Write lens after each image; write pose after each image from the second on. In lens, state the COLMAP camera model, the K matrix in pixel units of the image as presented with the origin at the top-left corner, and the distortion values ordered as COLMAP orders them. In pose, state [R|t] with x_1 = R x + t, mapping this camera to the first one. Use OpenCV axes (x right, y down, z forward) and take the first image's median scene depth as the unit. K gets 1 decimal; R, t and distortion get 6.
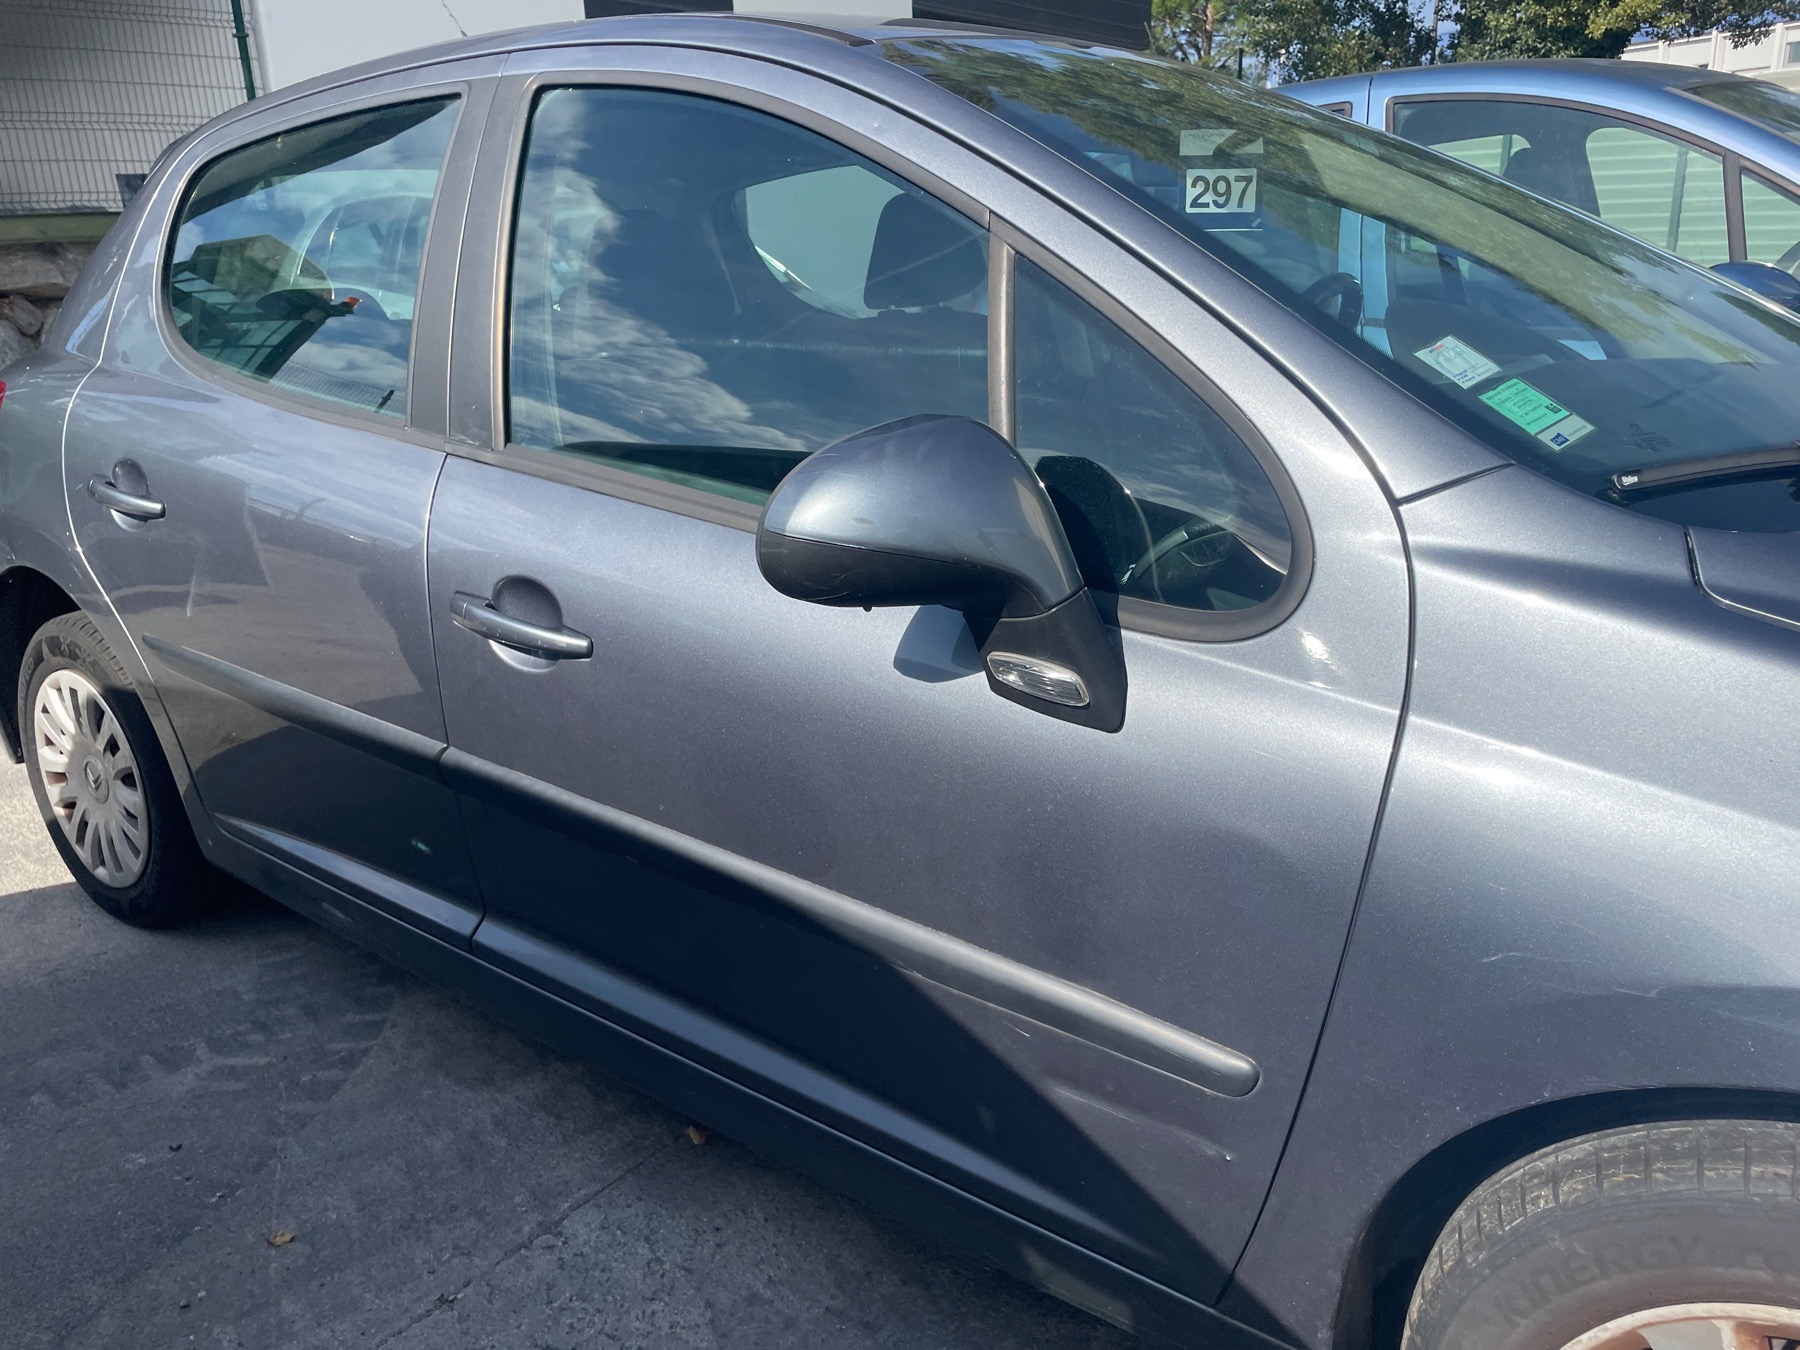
lens RADIAL K [[1360.5, 0, 892.8], [0, 1360.5, 670.9], [0, 0, 1]] dist [0.023923, -0.028332]
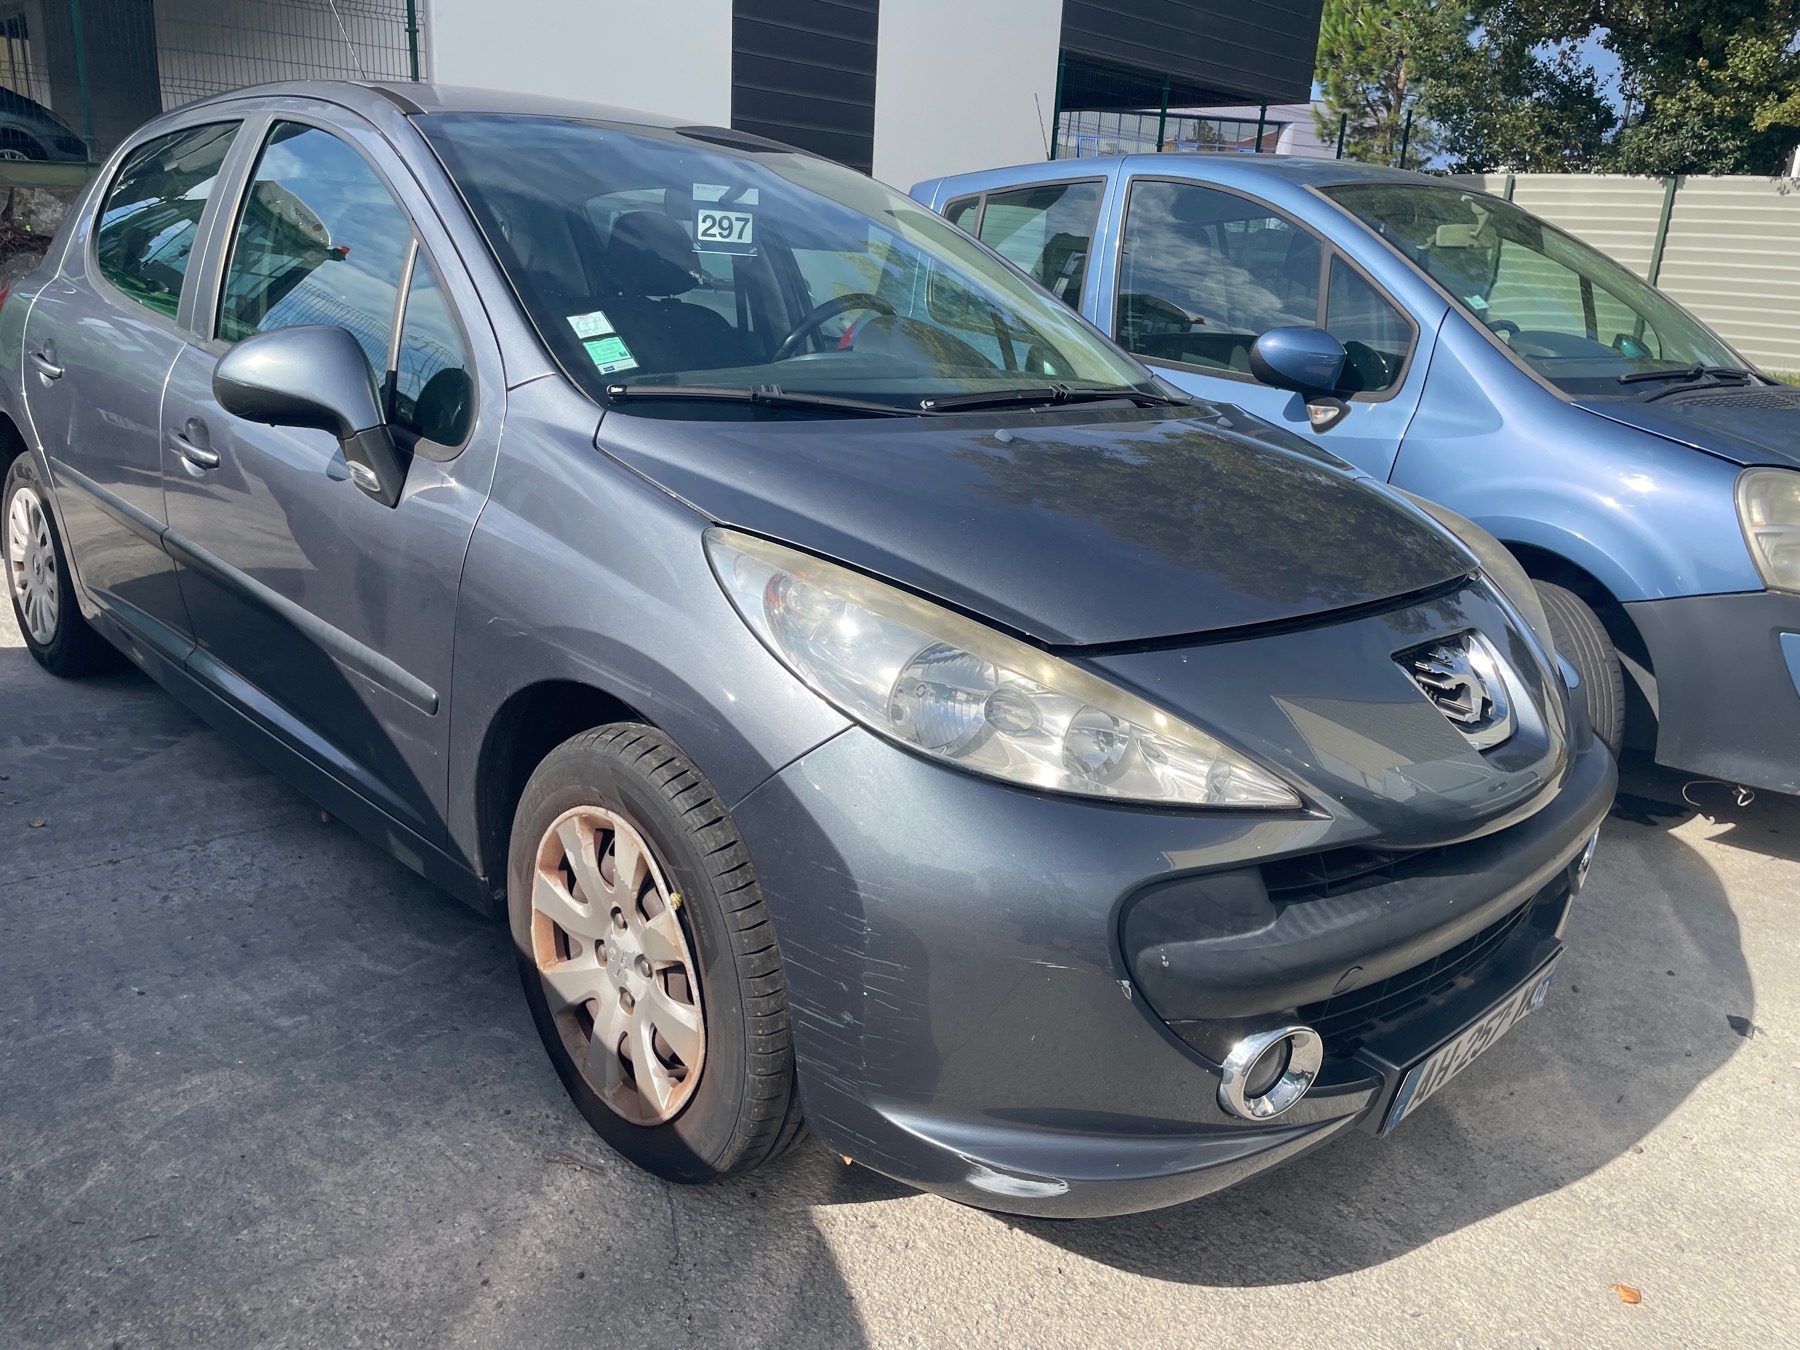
lens RADIAL K [[1360.5, 0, 904.9], [0, 1360.5, 678.3], [0, 0, 1]] dist [0.023923, -0.028332]
pose [[0.987217, 0.123486, -0.100765, 0.560418], [-0.124448, 0.992221, -0.003298, 0.102894], [0.099574, 0.015795, 0.994905, -0.394921]]
